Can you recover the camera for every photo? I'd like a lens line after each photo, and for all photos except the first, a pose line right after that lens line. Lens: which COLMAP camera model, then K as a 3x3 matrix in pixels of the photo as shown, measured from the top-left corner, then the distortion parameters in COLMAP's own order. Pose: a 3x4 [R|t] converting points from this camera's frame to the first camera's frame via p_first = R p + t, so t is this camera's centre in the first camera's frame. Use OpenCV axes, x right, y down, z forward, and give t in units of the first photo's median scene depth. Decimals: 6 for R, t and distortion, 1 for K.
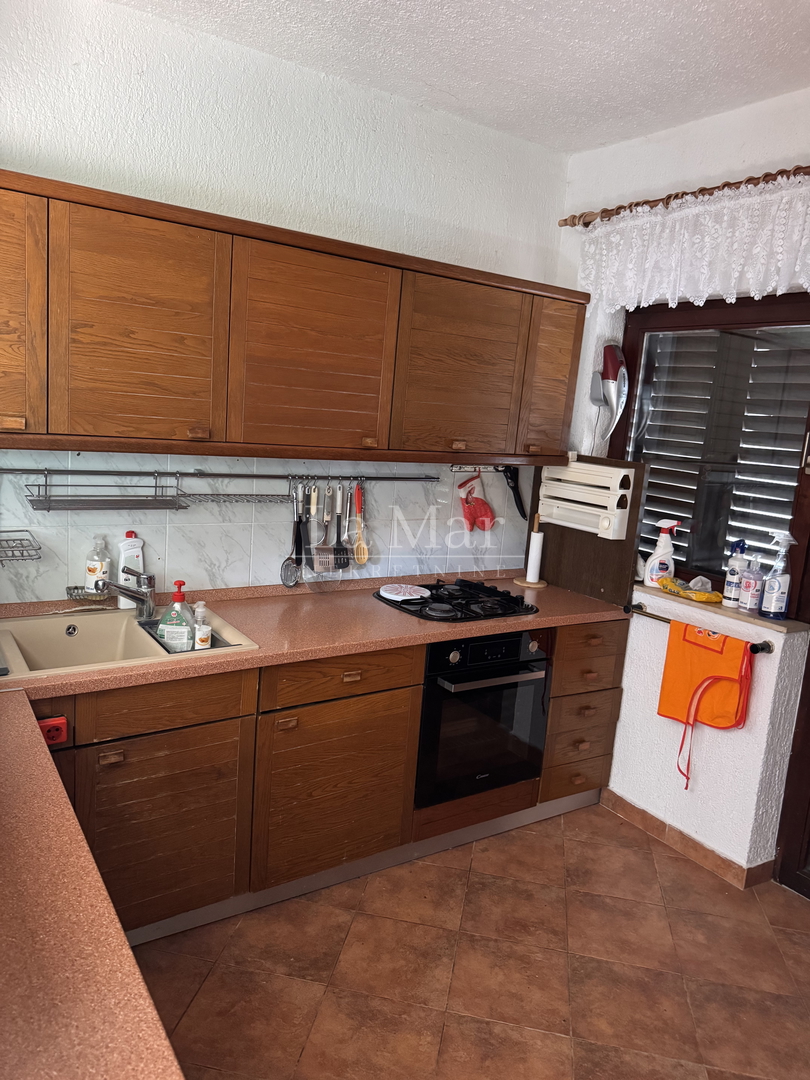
lens RADIAL K [[778.5, 0, 405.0], [0, 778.5, 540.0], [0, 0, 1]] dist [0.054156, -0.042938]
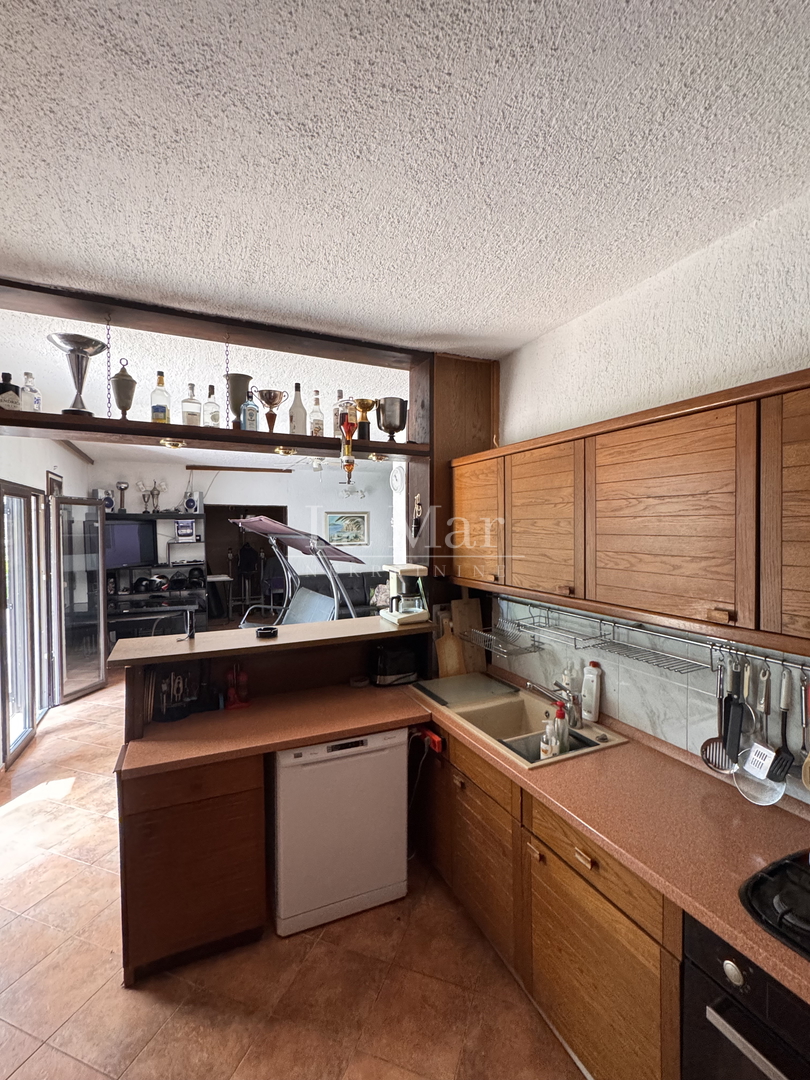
lens RADIAL K [[475.1, 0, 405.0], [0, 475.1, 540.0], [0, 0, 1]] dist [-0.000660, -0.000033]
pose [[-0.163965, -0.049531, -0.985222, 0.510817], [-0.167440, 0.985644, -0.021686, -0.142960], [0.972152, 0.161410, -0.169904, 0.775155]]
